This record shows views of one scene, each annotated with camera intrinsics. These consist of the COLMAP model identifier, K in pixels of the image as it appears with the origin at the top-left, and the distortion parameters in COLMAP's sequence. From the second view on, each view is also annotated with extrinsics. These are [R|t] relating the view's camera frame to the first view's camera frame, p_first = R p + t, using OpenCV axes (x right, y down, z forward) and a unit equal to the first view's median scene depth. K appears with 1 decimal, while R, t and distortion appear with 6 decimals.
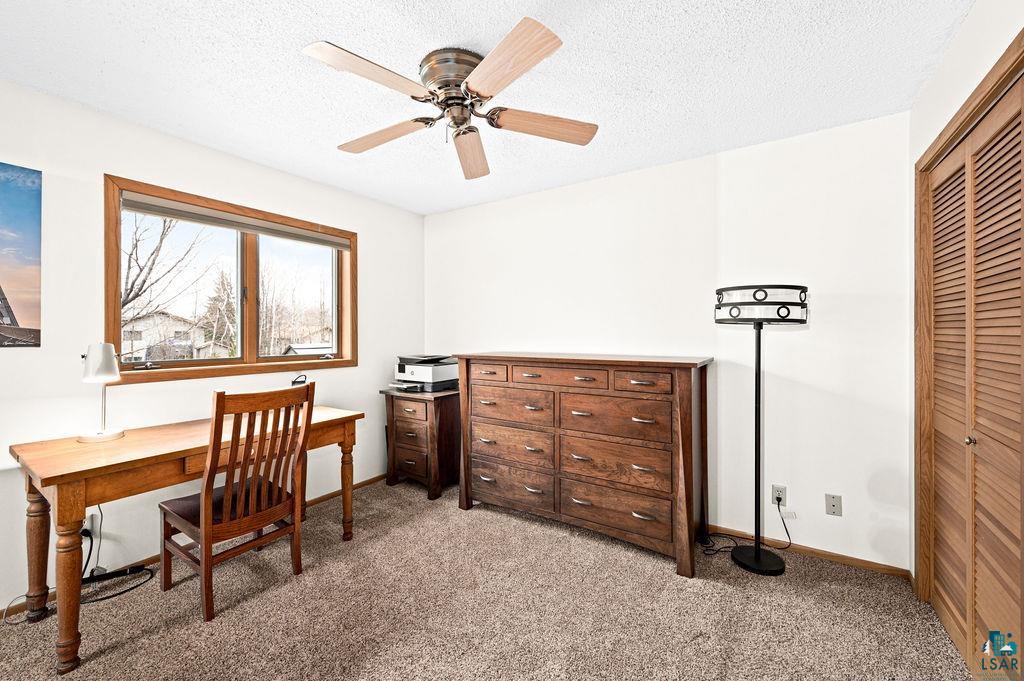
lens RADIAL K [[407.8, 0, 507.2], [0, 407.8, 332.3], [0, 0, 1]] dist [-0.001301, 0.000391]
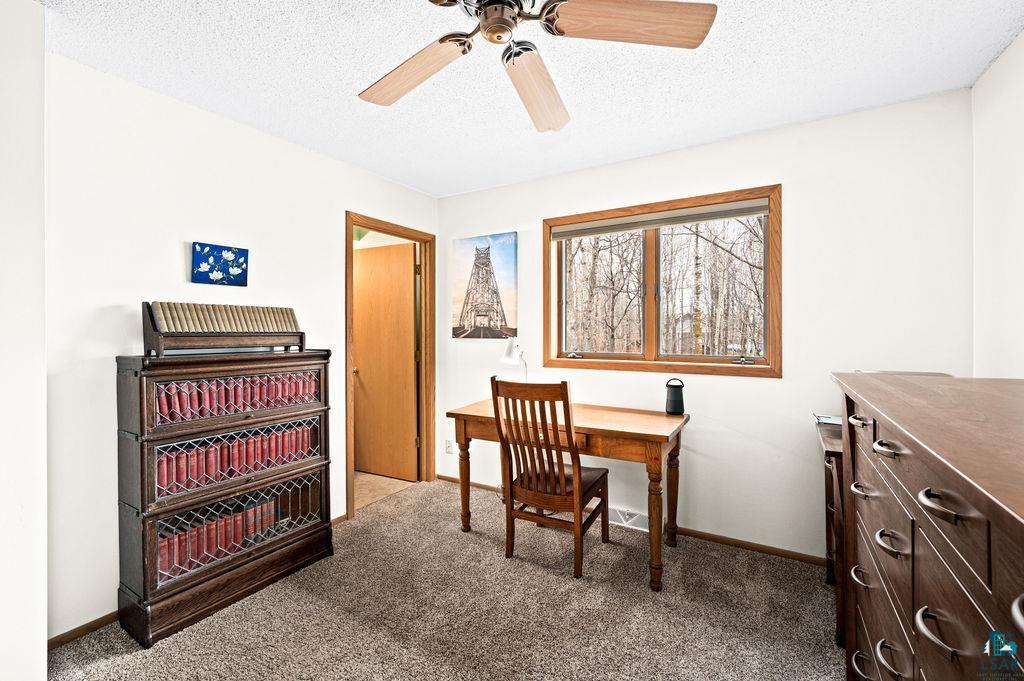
lens RADIAL K [[425.2, 0, 520.4], [0, 425.2, 332.6], [0, 0, 1]] dist [-0.001306, -0.000147]
pose [[0.063426, 0.001988, -0.997985, 0.432856], [0.003145, 0.999993, 0.002192, 0.004884], [0.997982, -0.003278, 0.063420, 0.709340]]
